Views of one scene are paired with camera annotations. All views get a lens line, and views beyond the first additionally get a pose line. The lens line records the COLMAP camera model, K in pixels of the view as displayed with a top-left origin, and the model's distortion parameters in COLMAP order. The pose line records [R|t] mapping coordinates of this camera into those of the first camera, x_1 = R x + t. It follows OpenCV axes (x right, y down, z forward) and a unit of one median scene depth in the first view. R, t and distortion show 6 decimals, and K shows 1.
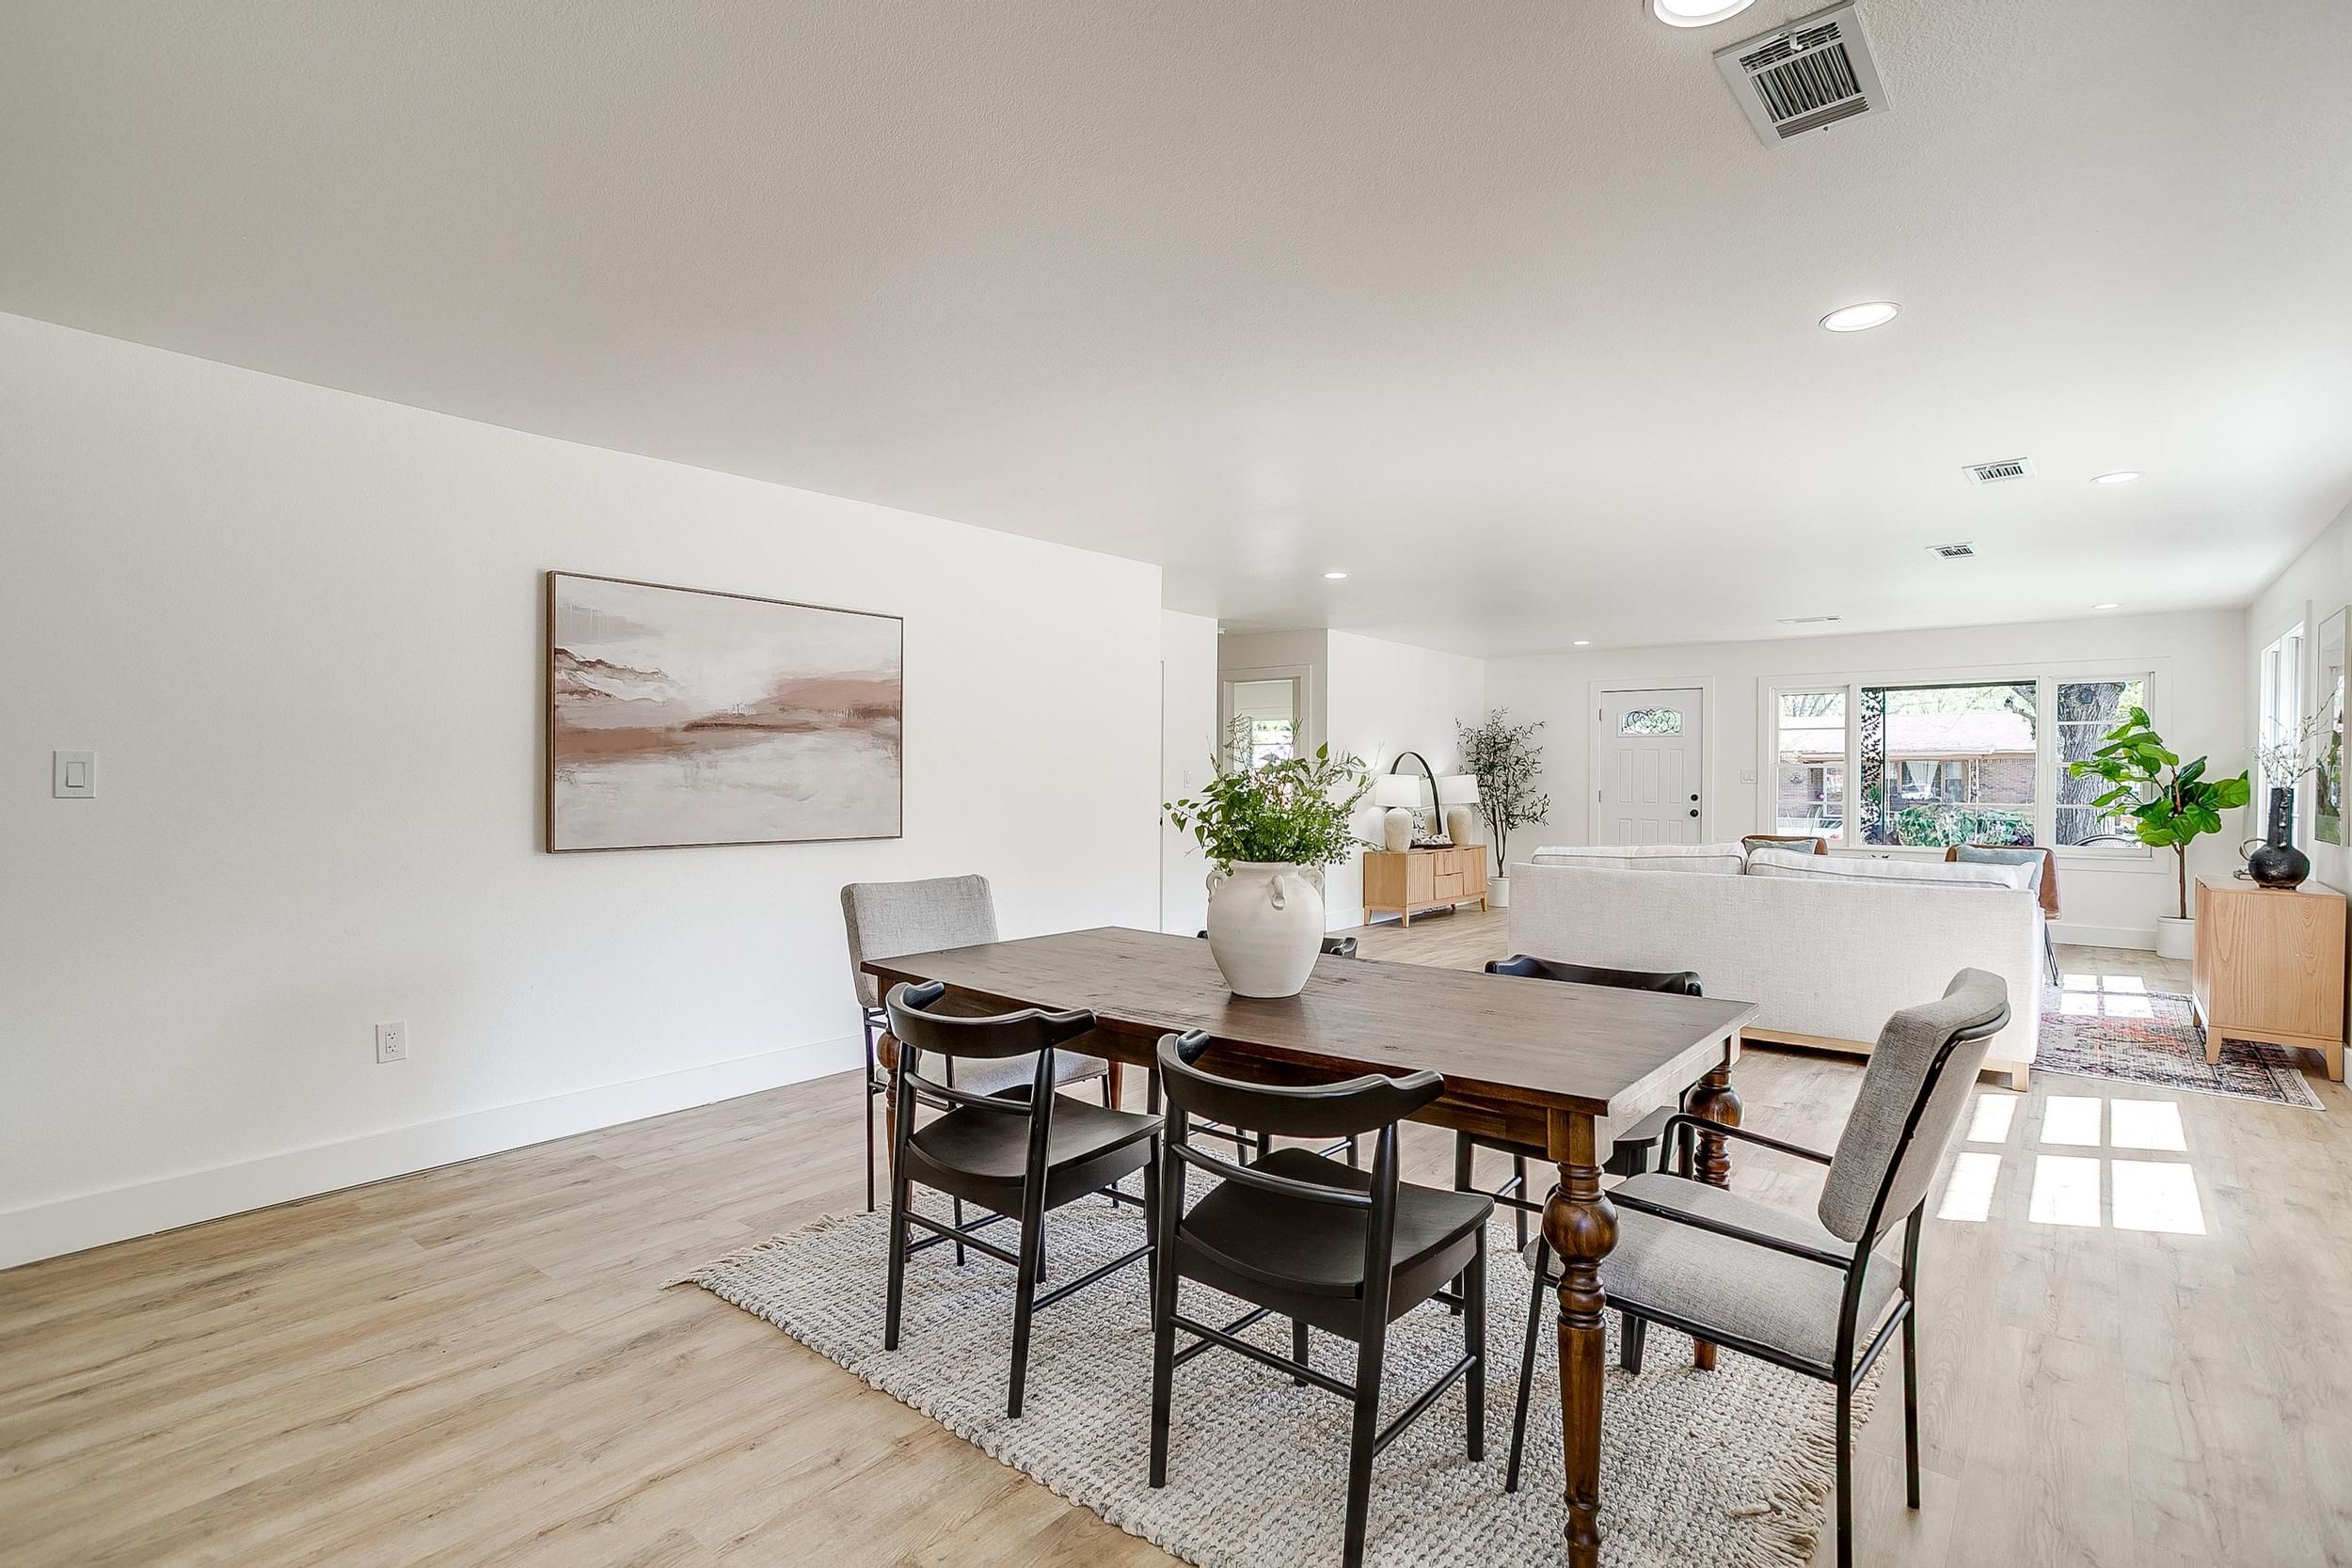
lens RADIAL K [[1140.9, 0, 1180.6], [0, 1140.9, 802.1], [0, 0, 1]] dist [-0.041281, 0.019189]
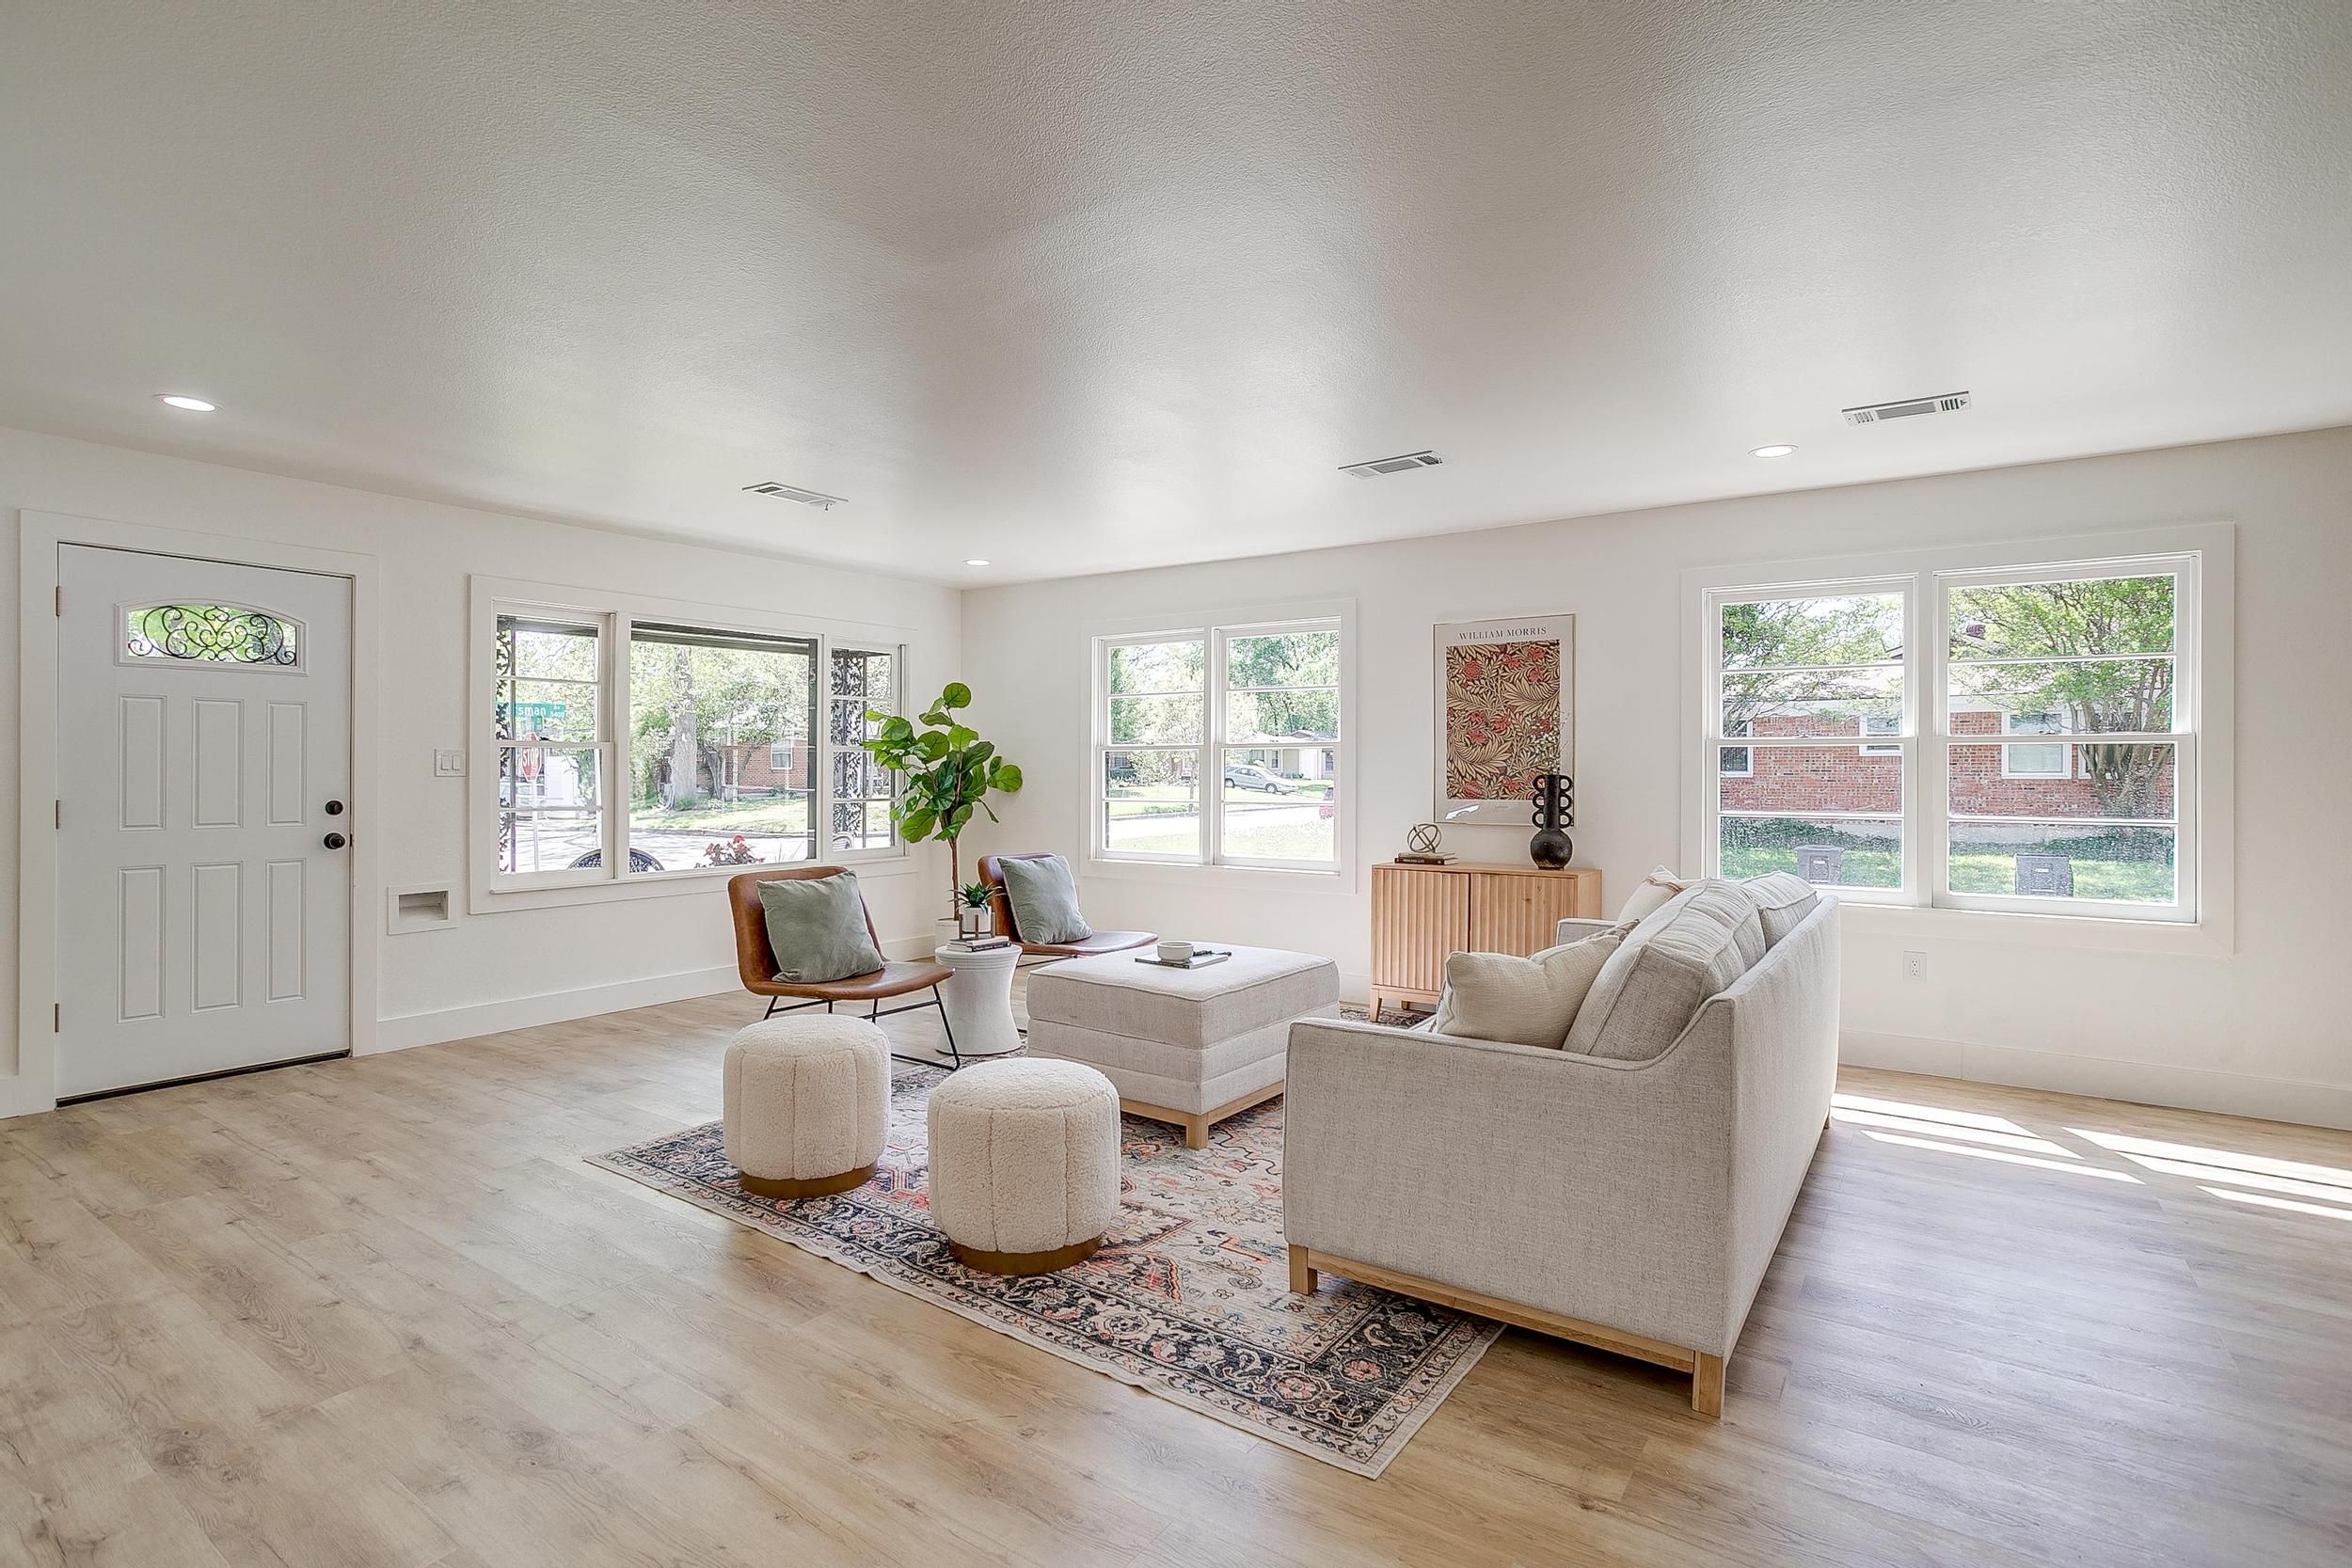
lens RADIAL K [[1140.9, 0, 1177.6], [0, 1140.9, 777.9], [0, 0, 1]] dist [-0.041281, 0.019189]
pose [[-0.068660, -0.014312, 0.997537, -0.081780], [0.021975, 0.999633, 0.015855, -0.034877], [-0.997398, 0.023009, -0.068320, 1.423261]]
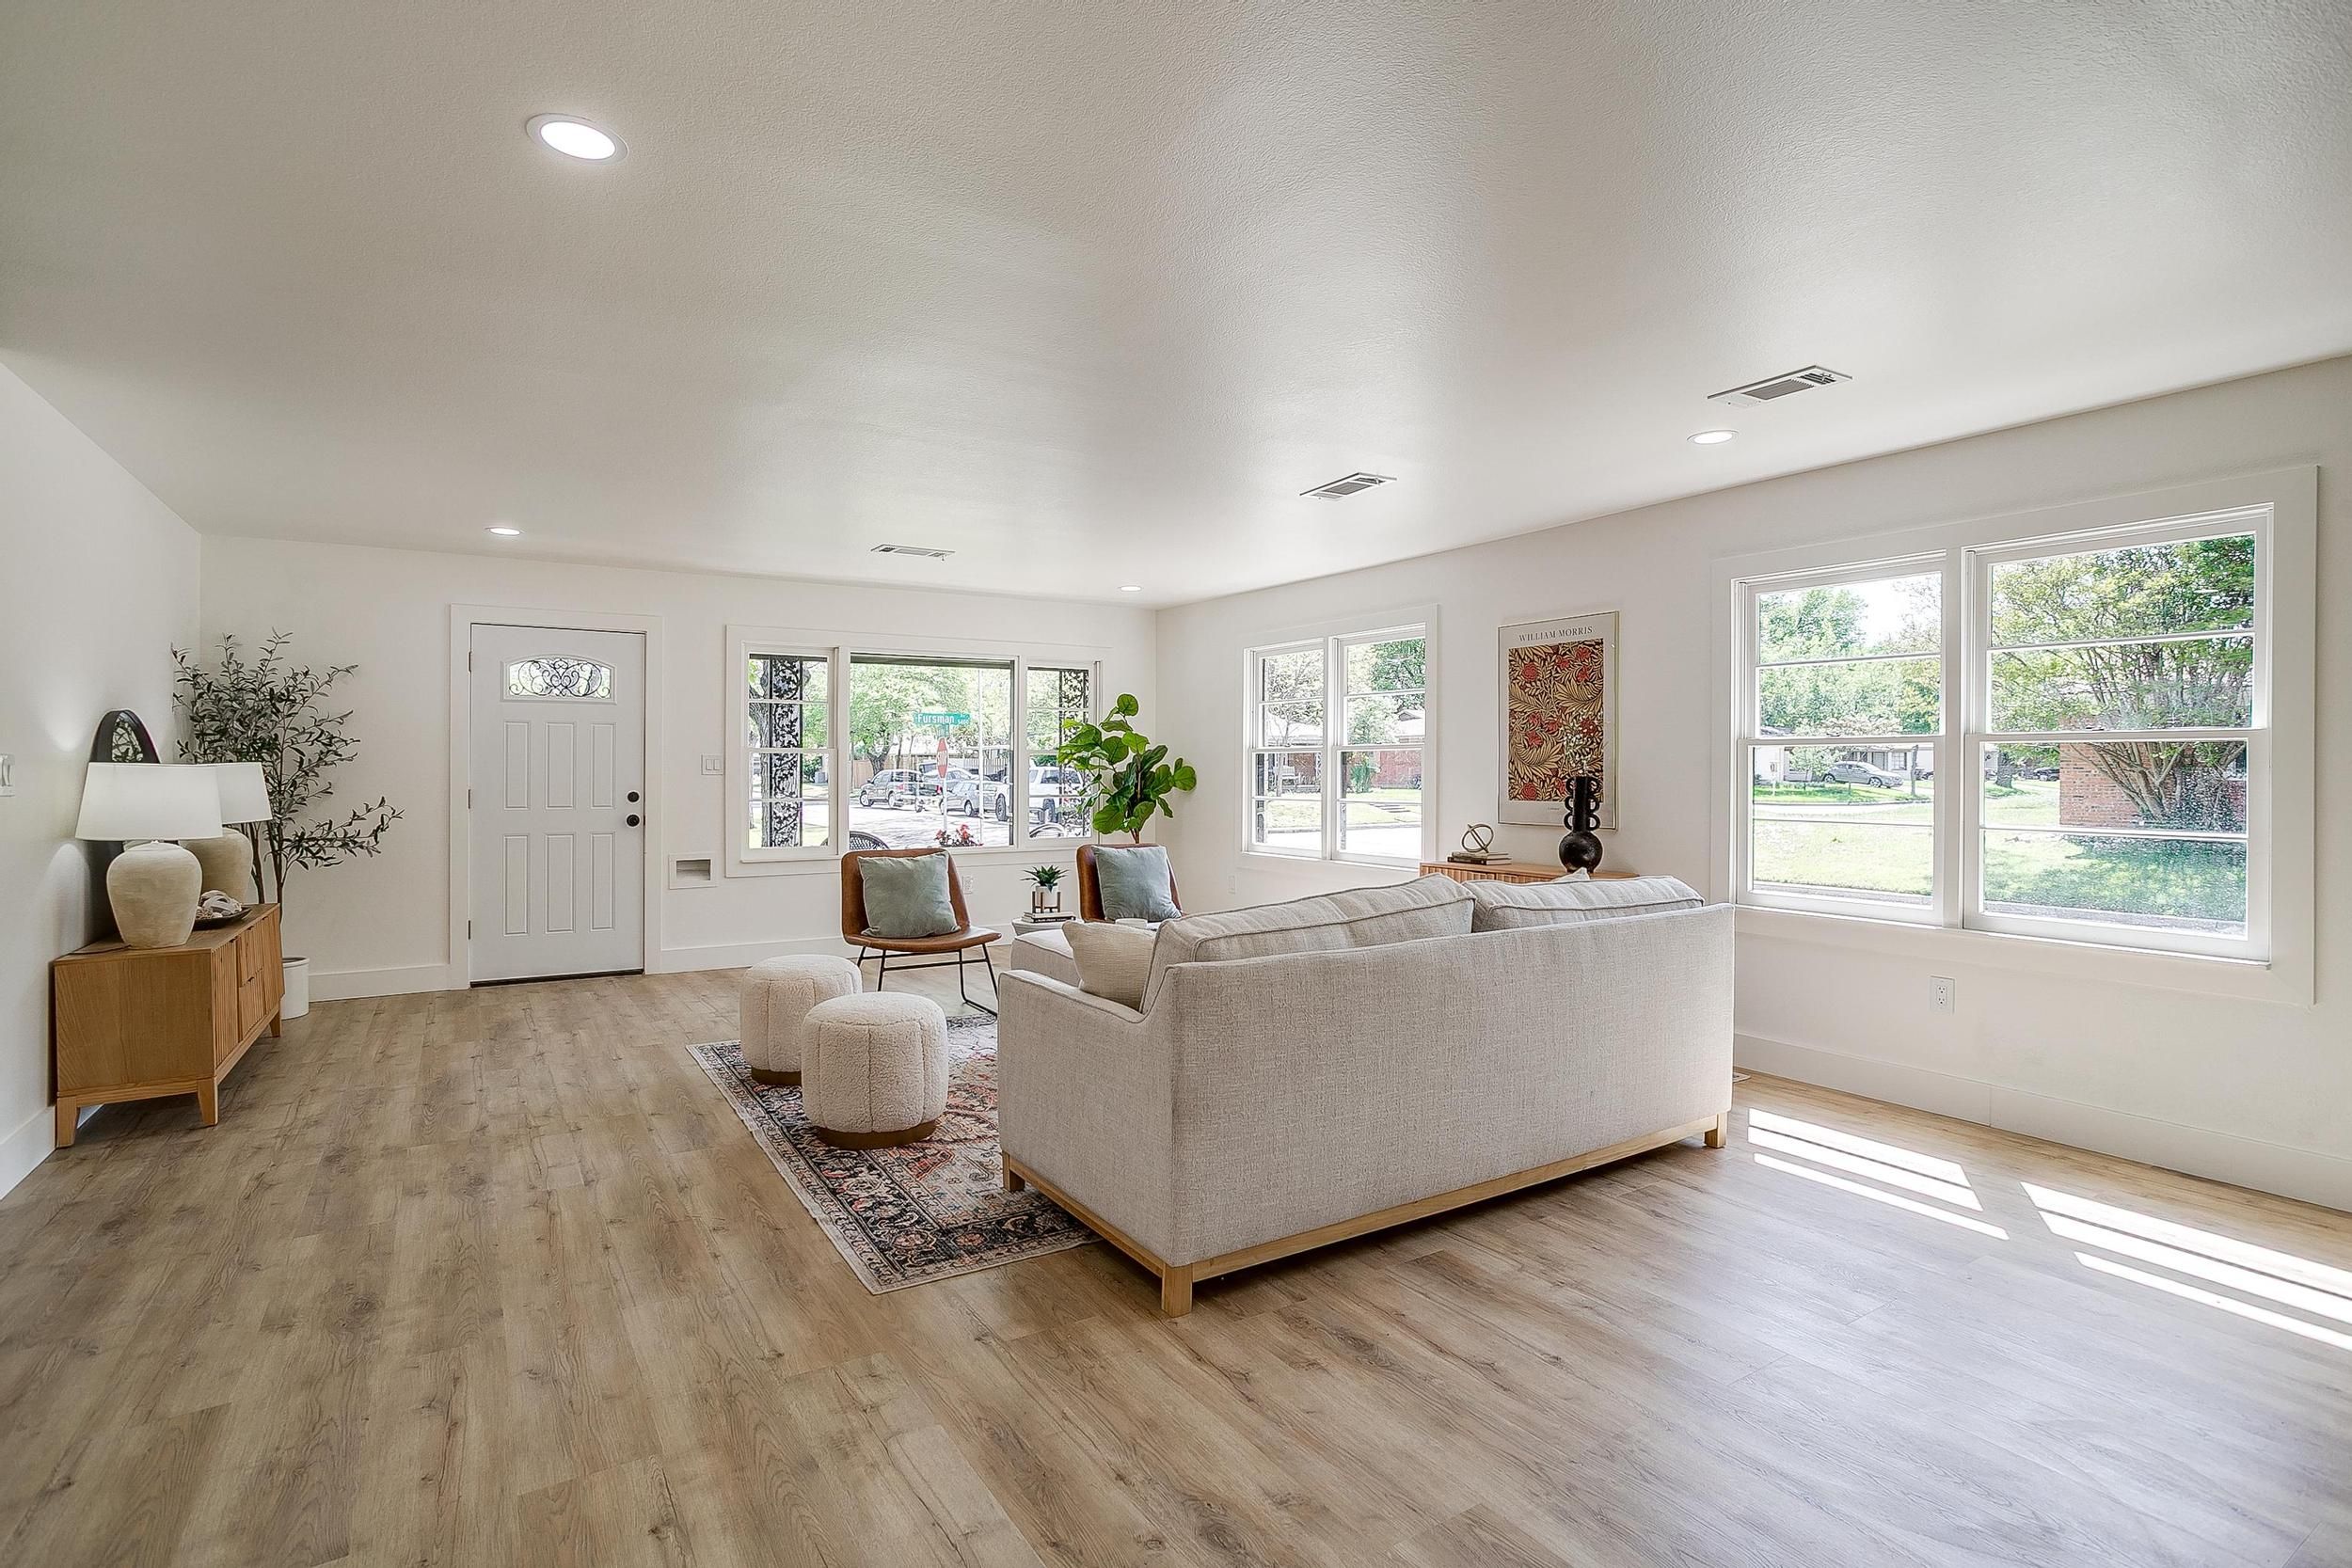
lens RADIAL K [[1140.9, 0, 1164.3], [0, 1140.9, 767.6], [0, 0, 1]] dist [-0.041281, 0.019189]
pose [[0.329693, -0.005548, 0.944072, -0.159320], [0.022587, 0.999743, -0.002013, -0.027658], [-0.943818, 0.021988, 0.329734, 1.007946]]
